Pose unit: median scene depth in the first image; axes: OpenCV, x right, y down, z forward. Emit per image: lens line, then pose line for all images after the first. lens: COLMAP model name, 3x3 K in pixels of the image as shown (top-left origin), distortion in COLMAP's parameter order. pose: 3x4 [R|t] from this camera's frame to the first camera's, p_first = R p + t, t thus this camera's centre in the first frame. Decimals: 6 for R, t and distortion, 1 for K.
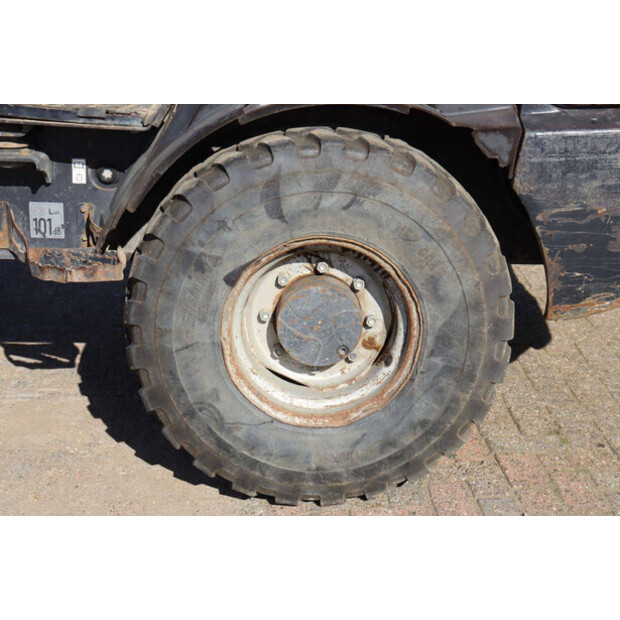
lens RADIAL K [[1108.8, 0, 310.0], [0, 1108.8, 310.0], [0, 0, 1]] dist [0.131339, 0.063102]
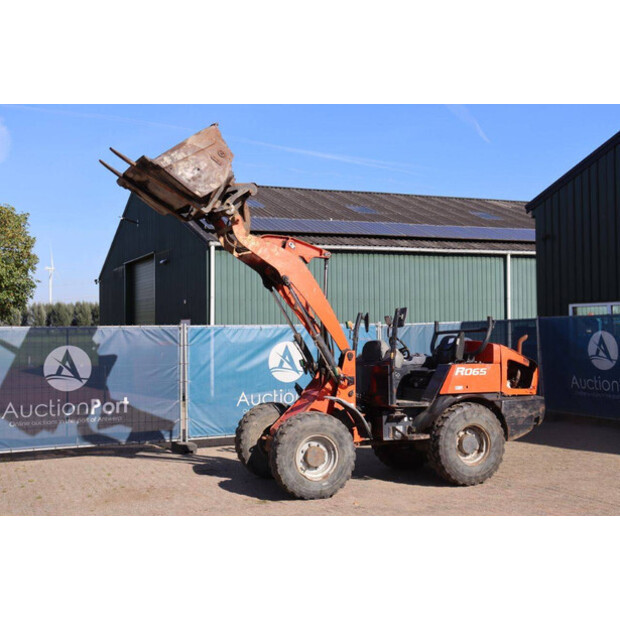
lens RADIAL K [[811.5, 0, 301.7], [0, 811.5, 311.1], [0, 0, 1]] dist [-0.000513, 0.314479]
pose [[0.932546, -0.010873, 0.360887, -1.896450], [0.142111, 0.929918, -0.339202, 0.557740], [-0.331907, 0.367607, 0.868736, -1.970869]]
